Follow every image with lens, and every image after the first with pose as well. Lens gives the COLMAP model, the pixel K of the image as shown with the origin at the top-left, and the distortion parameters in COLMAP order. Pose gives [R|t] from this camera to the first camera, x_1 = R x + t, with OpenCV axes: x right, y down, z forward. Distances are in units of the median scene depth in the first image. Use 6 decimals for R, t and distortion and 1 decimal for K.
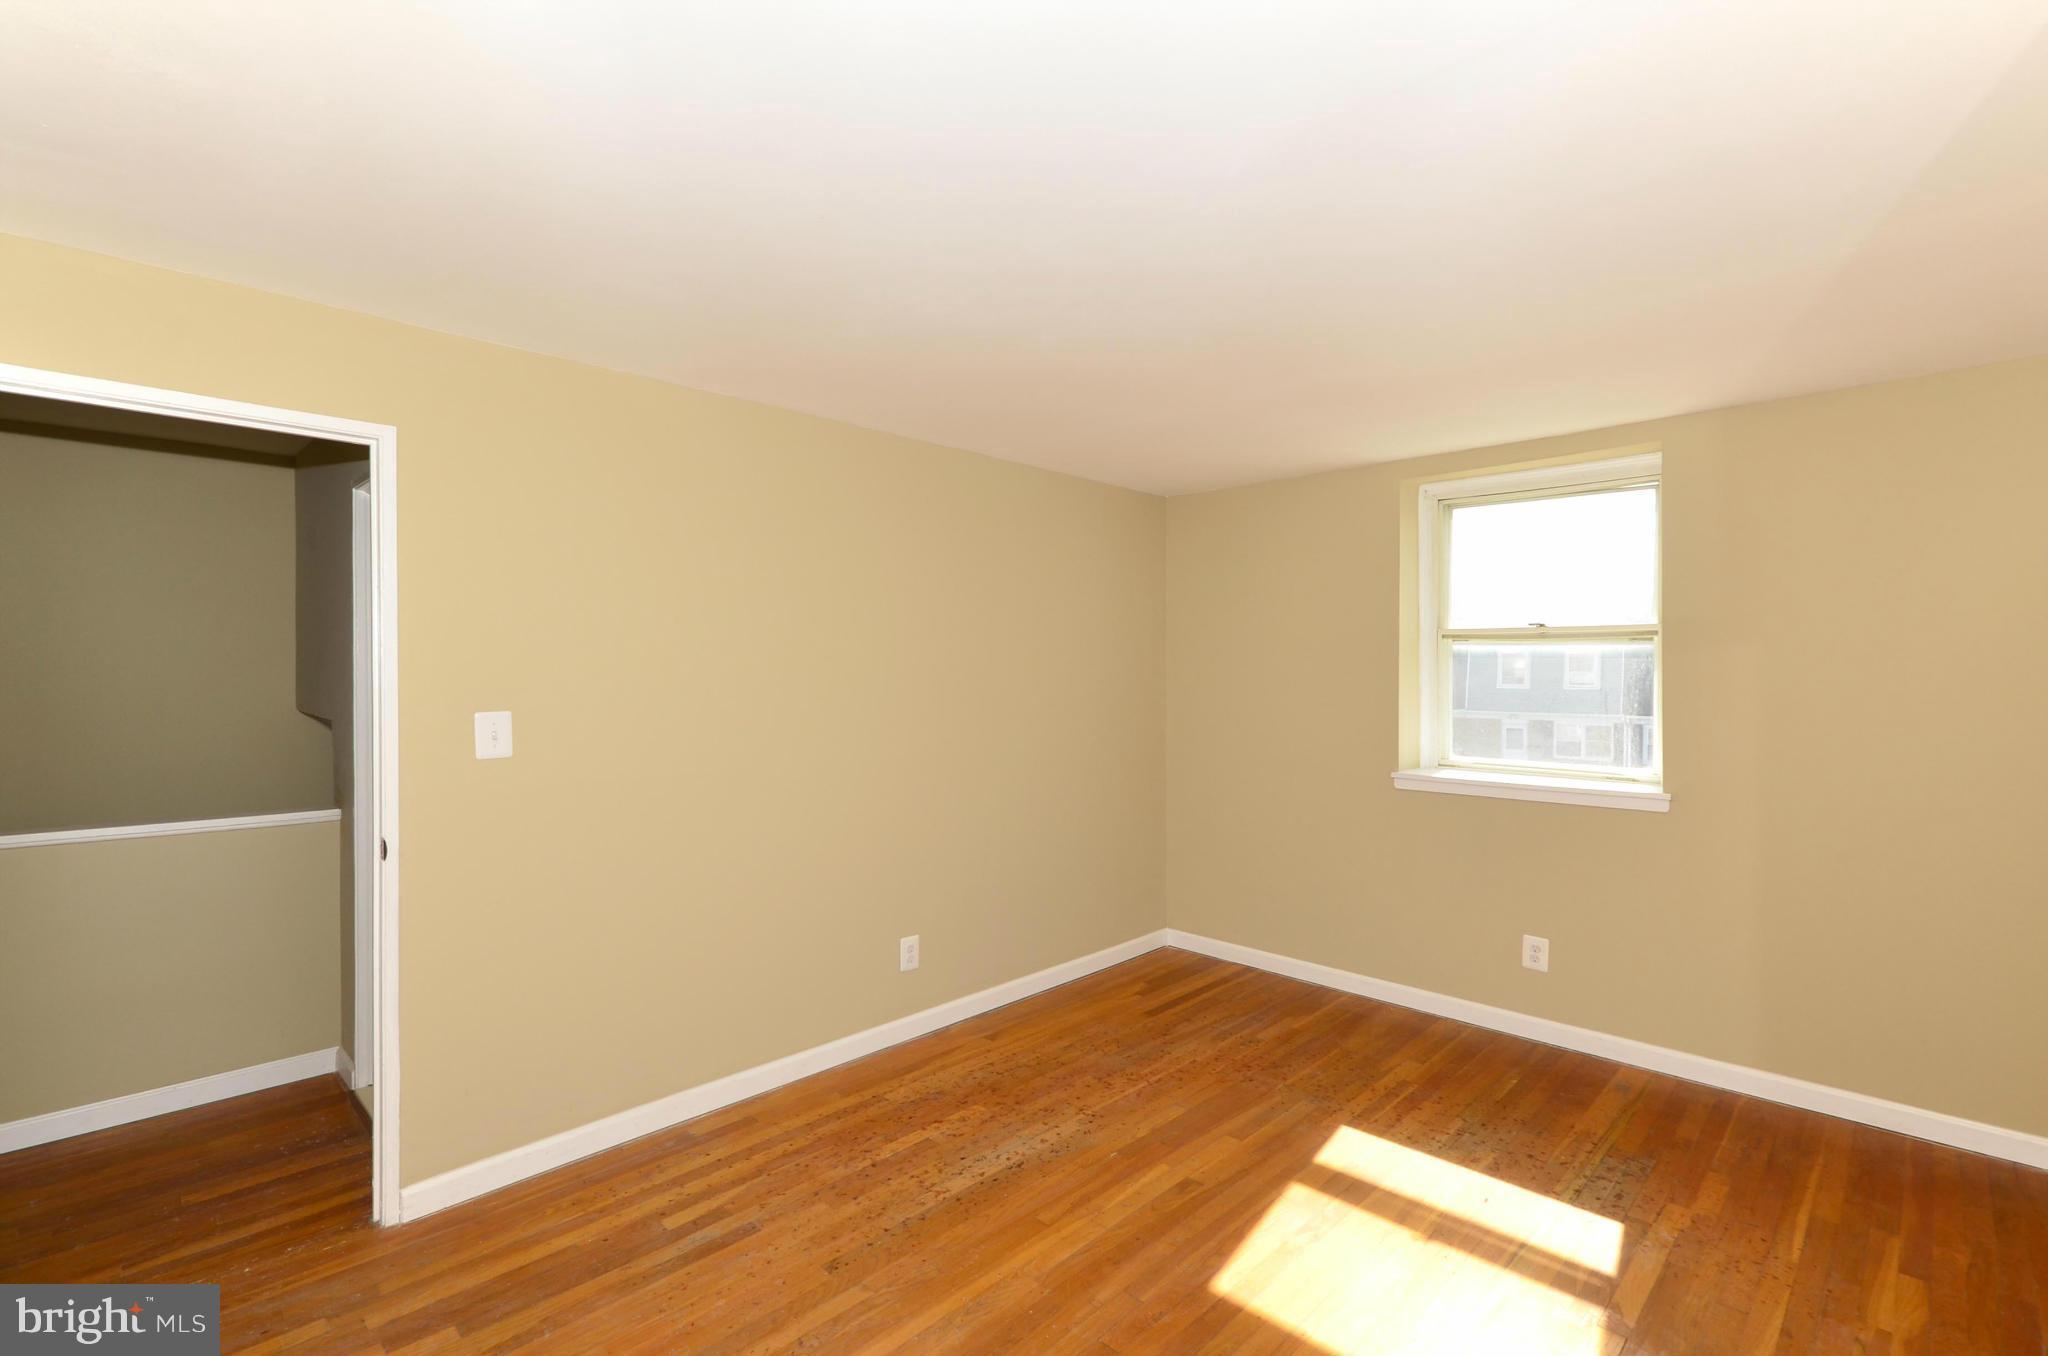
lens RADIAL K [[910.5, 0, 1045.1], [0, 910.5, 676.3], [0, 0, 1]] dist [0.011915, -0.012666]
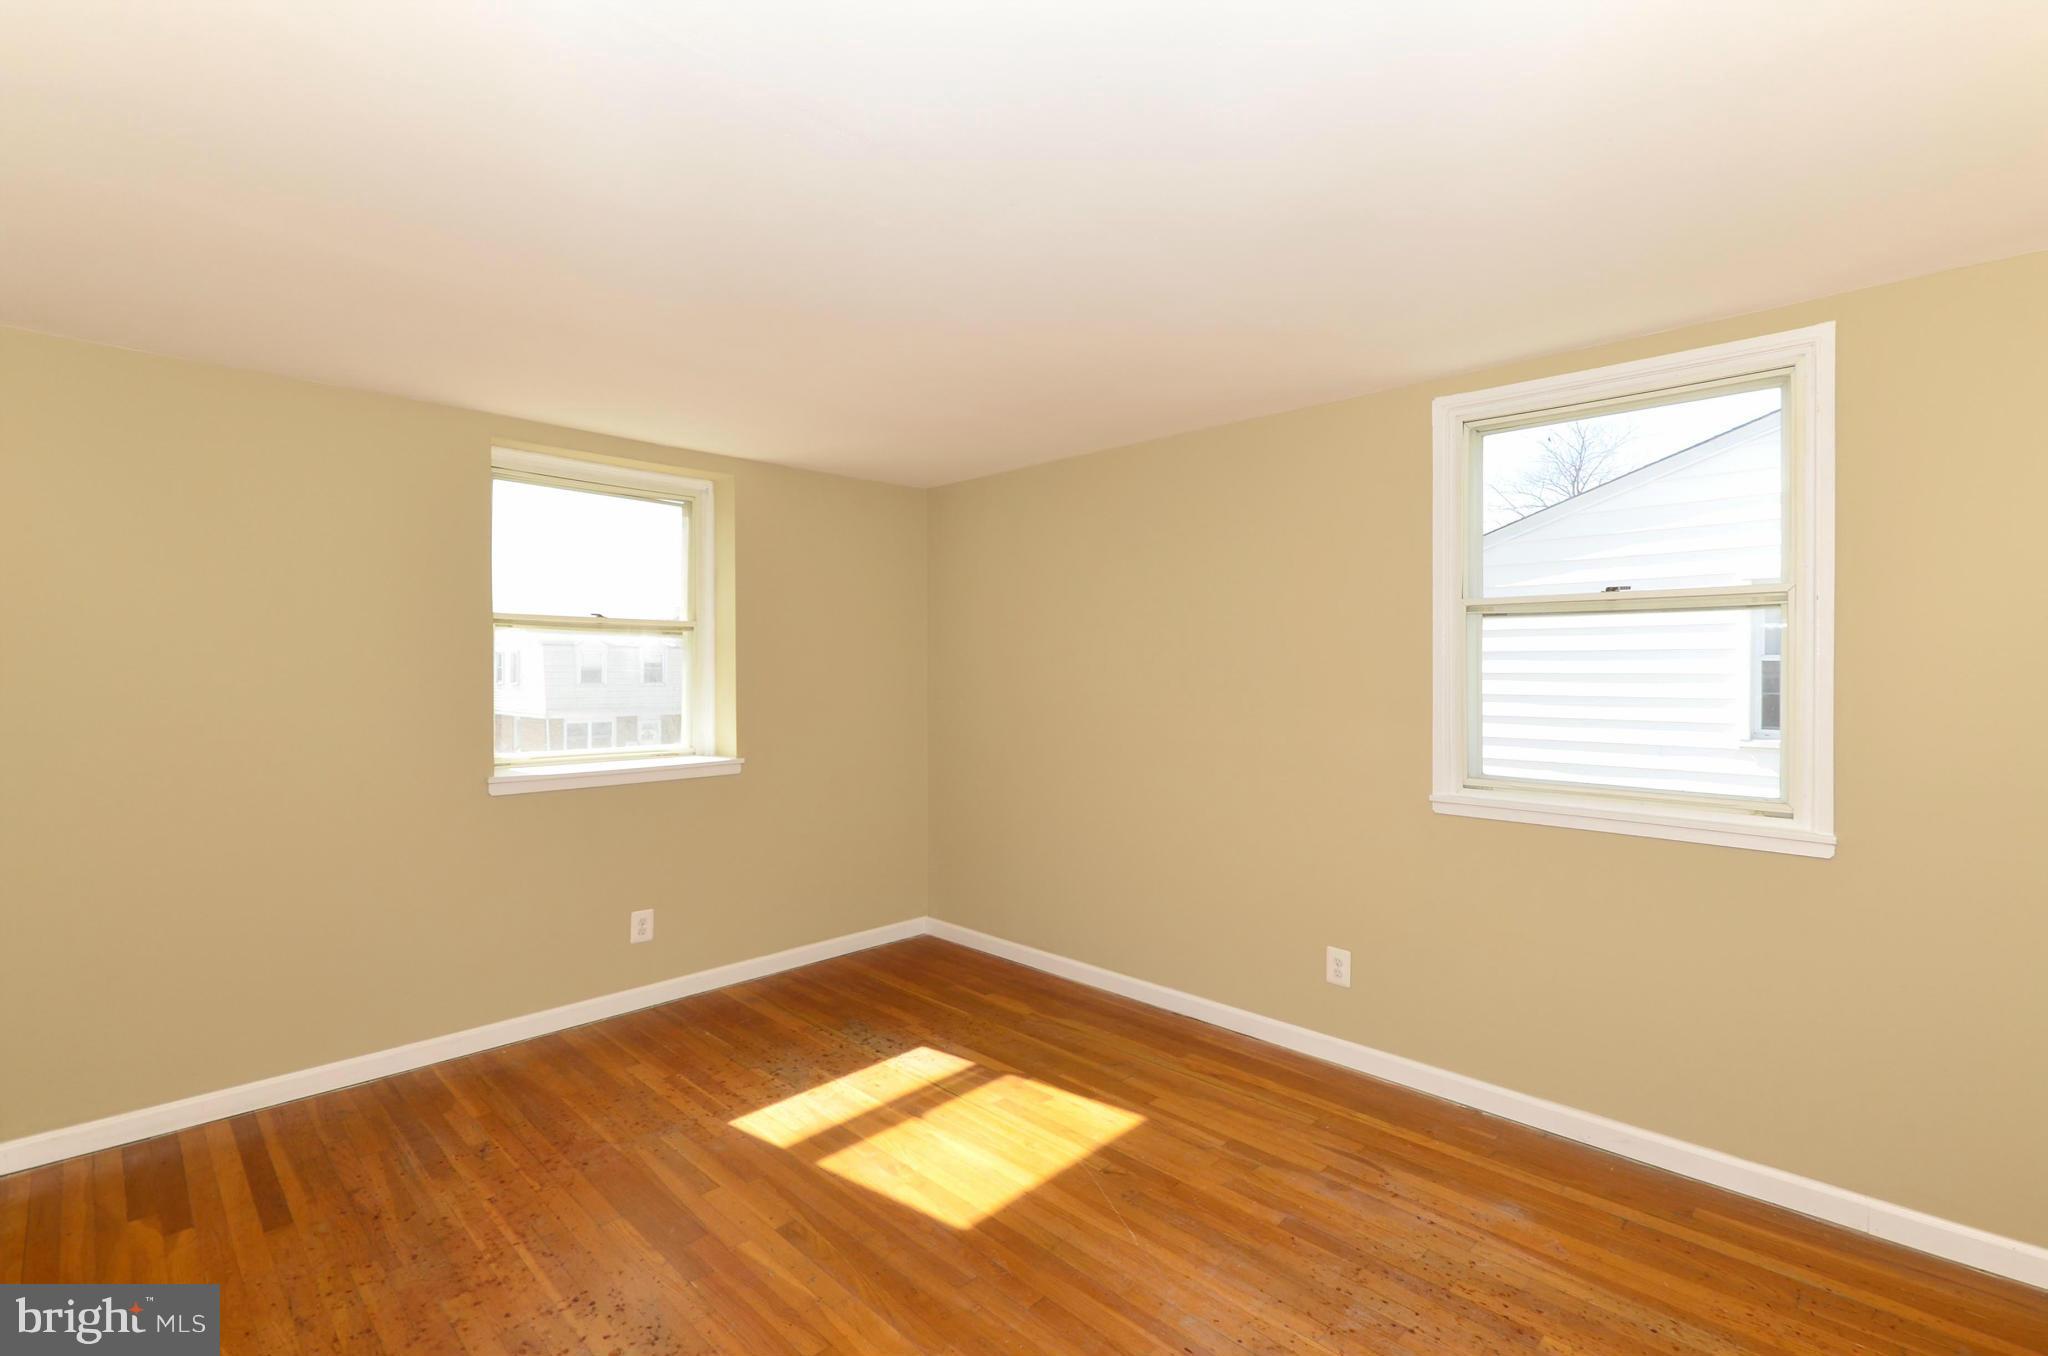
lens RADIAL K [[922.5, 0, 1034.1], [0, 922.5, 669.4], [0, 0, 1]] dist [0.015746, -0.012581]
pose [[0.002879, -0.003509, 0.999990, -0.656032], [0.004028, 0.999986, 0.003497, 0.003809], [-0.999988, 0.004018, 0.002893, 0.661974]]
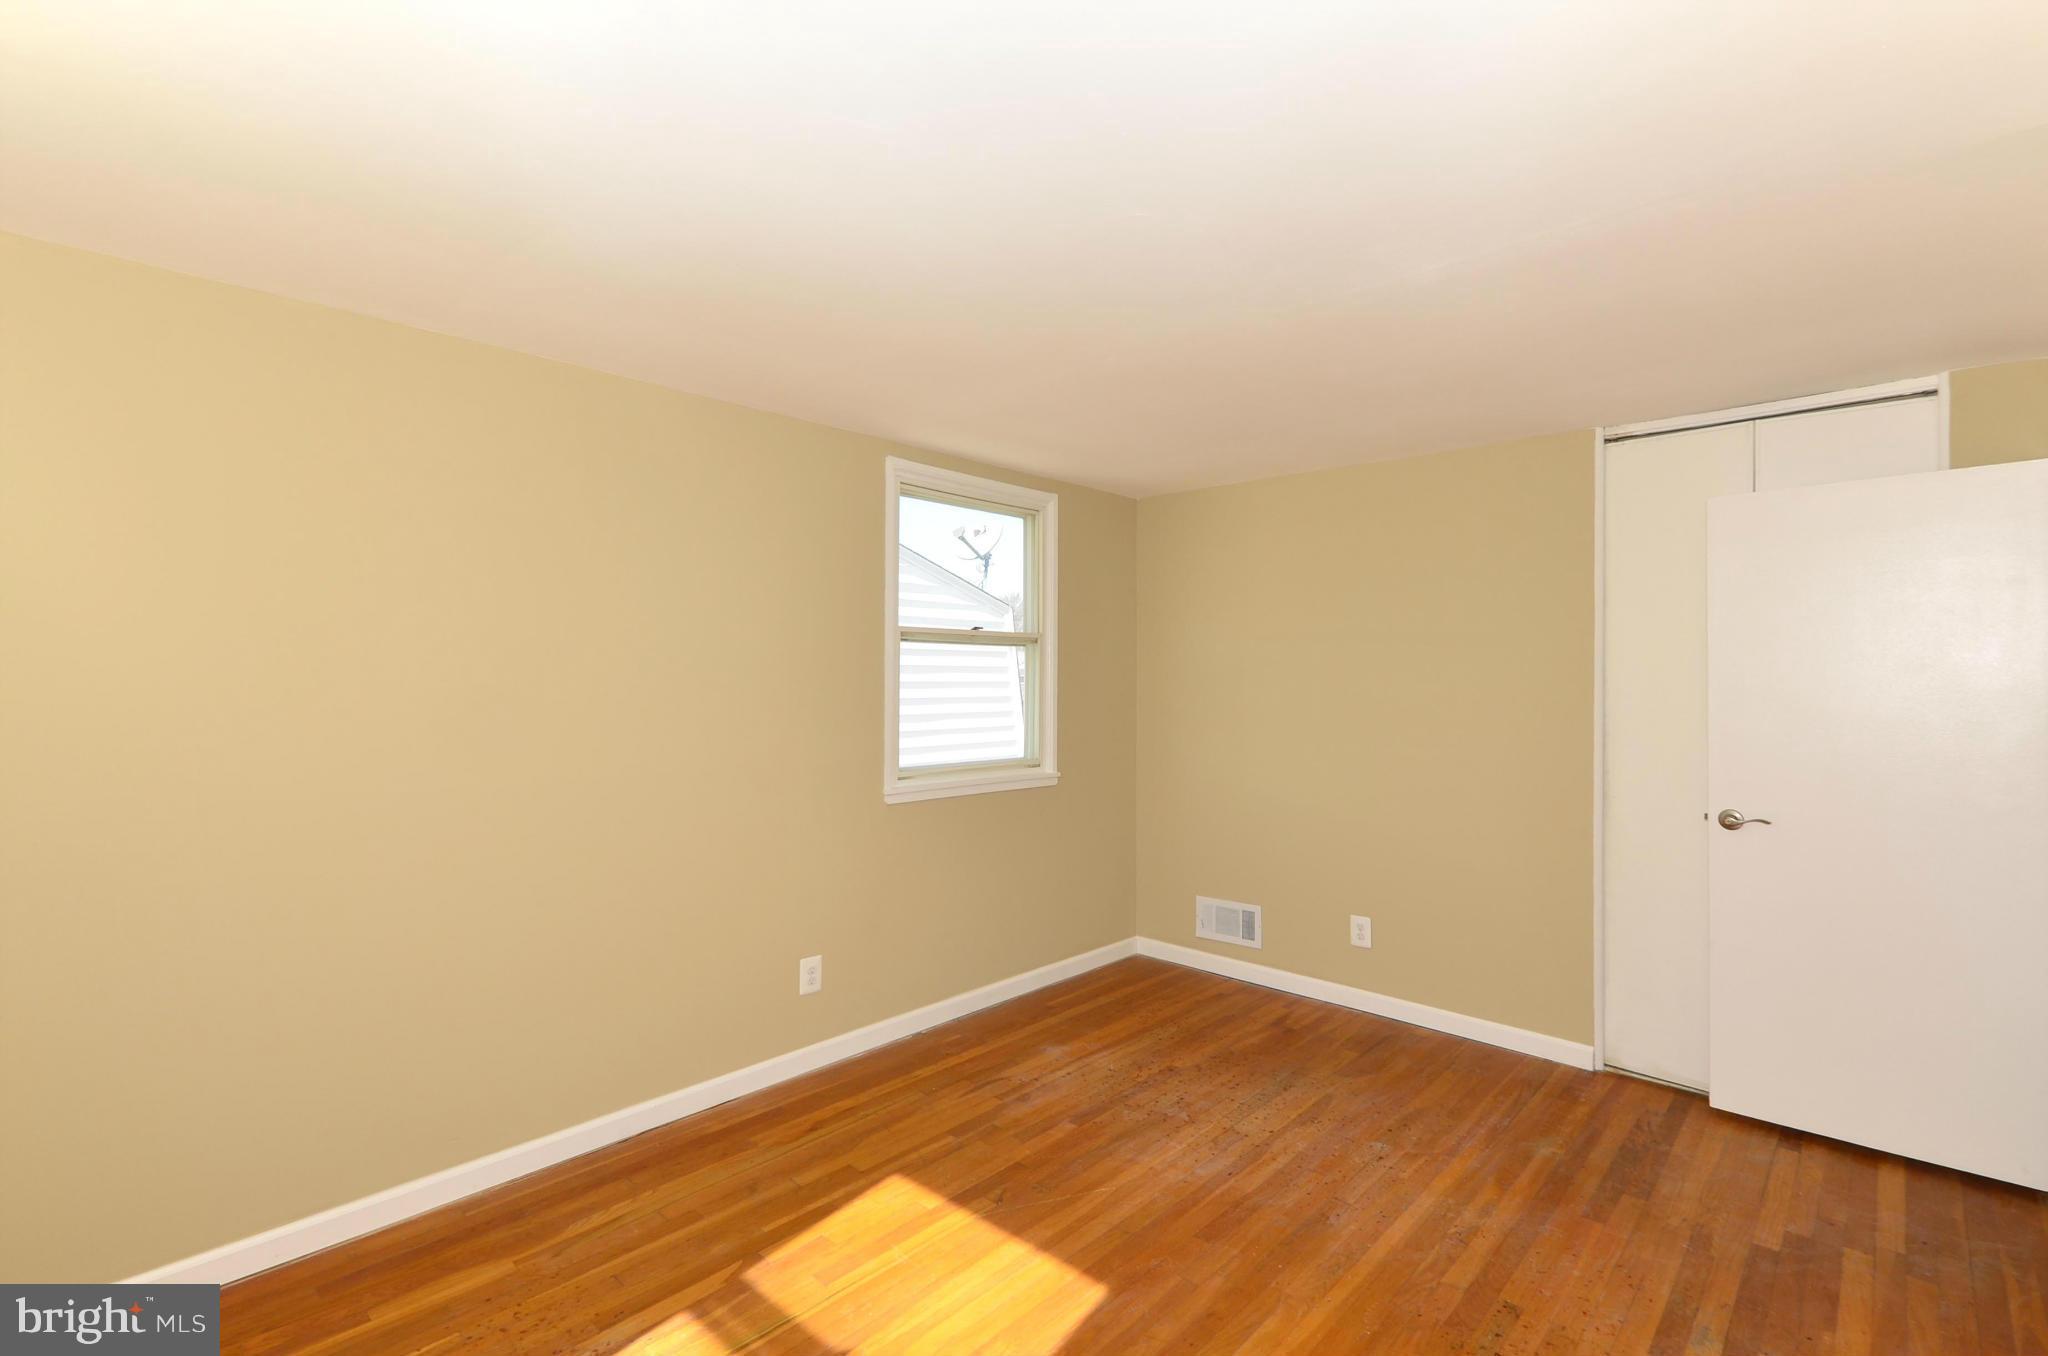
lens RADIAL K [[947.4, 0, 1055.8], [0, 947.4, 670.6], [0, 0, 1]] dist [0.012094, -0.013057]
pose [[-0.998809, -0.001082, -0.048781, 0.213949], [-0.000911, 0.999993, -0.003527, -0.002894], [0.048784, -0.003478, -0.998803, 1.480787]]
